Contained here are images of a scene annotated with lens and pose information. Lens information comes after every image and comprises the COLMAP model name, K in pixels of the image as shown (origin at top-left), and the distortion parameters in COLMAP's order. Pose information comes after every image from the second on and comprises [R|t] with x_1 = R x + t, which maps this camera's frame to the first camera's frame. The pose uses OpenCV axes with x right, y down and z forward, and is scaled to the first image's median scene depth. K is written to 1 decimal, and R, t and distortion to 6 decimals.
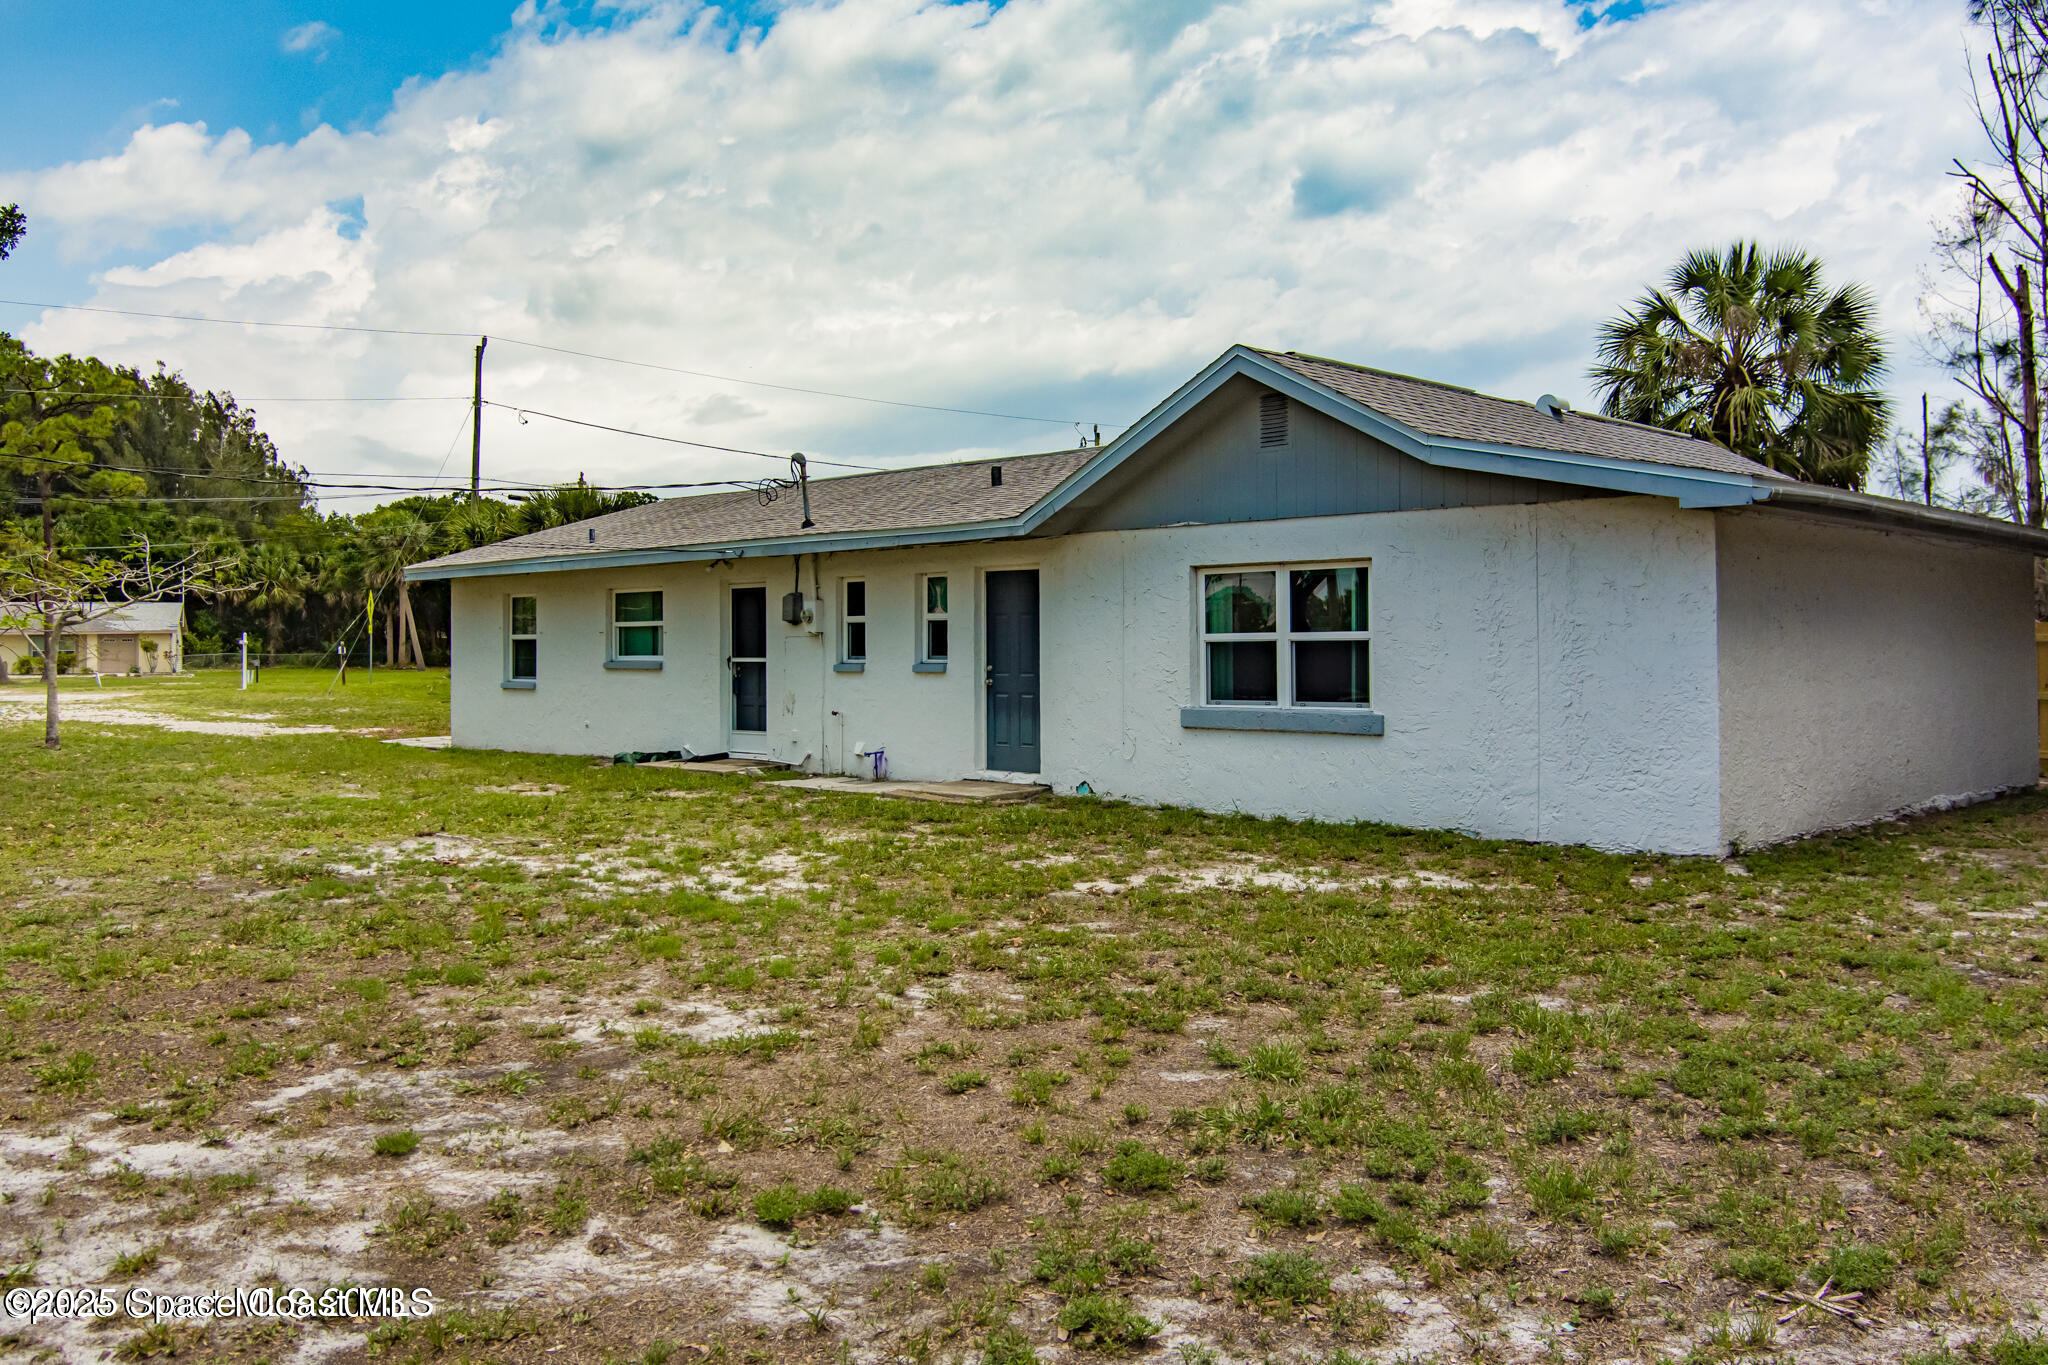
lens RADIAL K [[1654.1, 0, 1024.0], [0, 1654.1, 682.5], [0, 0, 1]] dist [-0.080149, 0.017706]
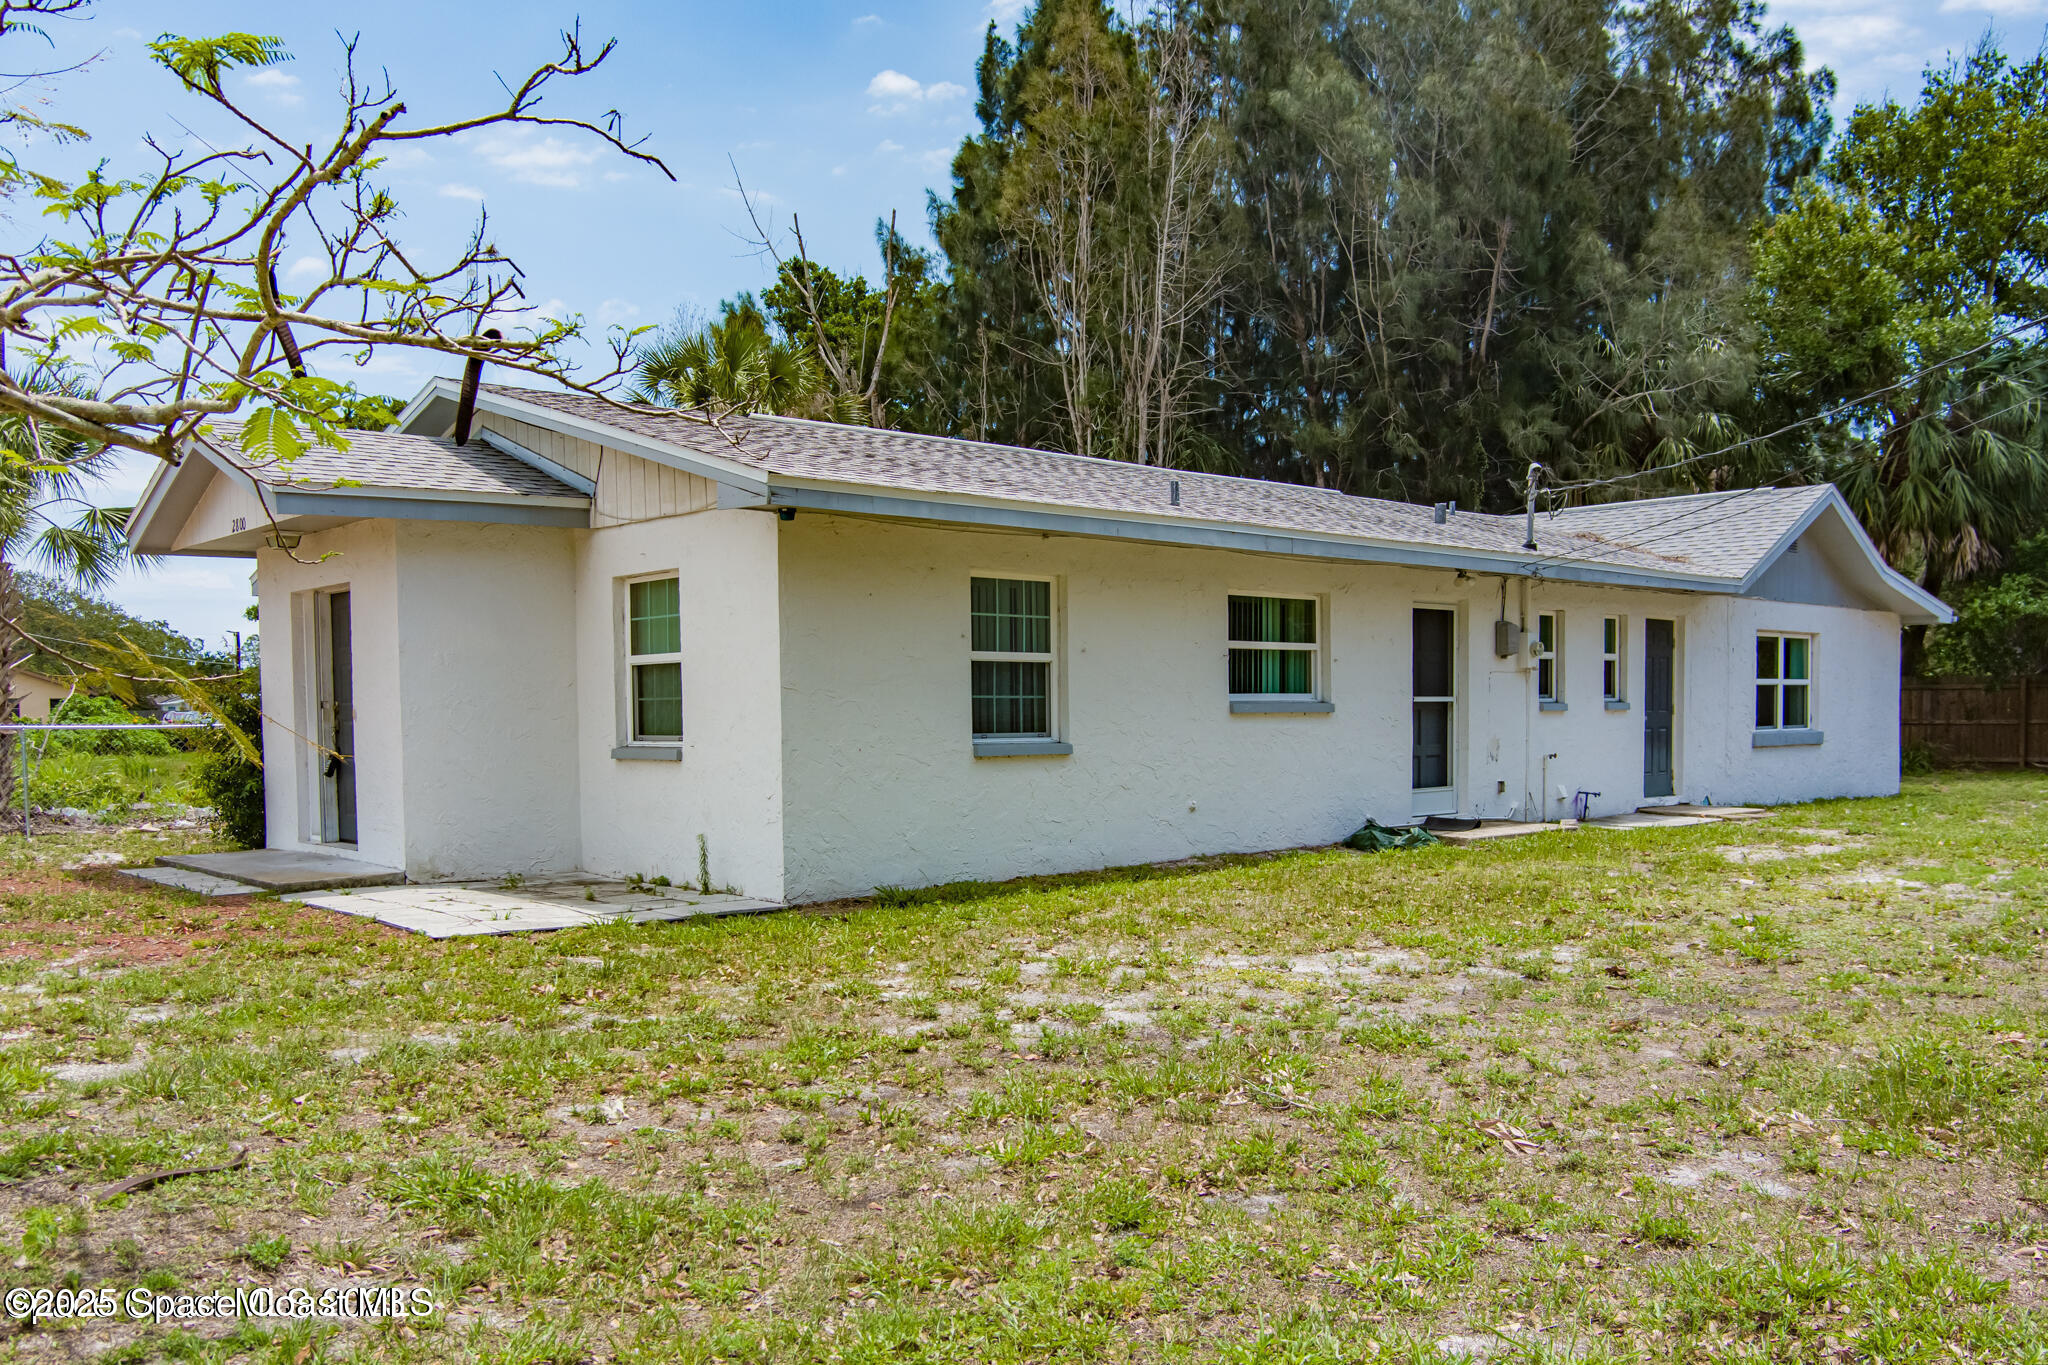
lens RADIAL K [[1654.1, 0, 1024.0], [0, 1654.1, 682.5], [0, 0, 1]] dist [-0.080149, 0.017706]
pose [[0.096998, -0.009906, 0.995235, -0.916080], [-0.002531, 0.999945, 0.010199, -0.027852], [-0.995281, -0.003508, 0.096967, 1.052205]]
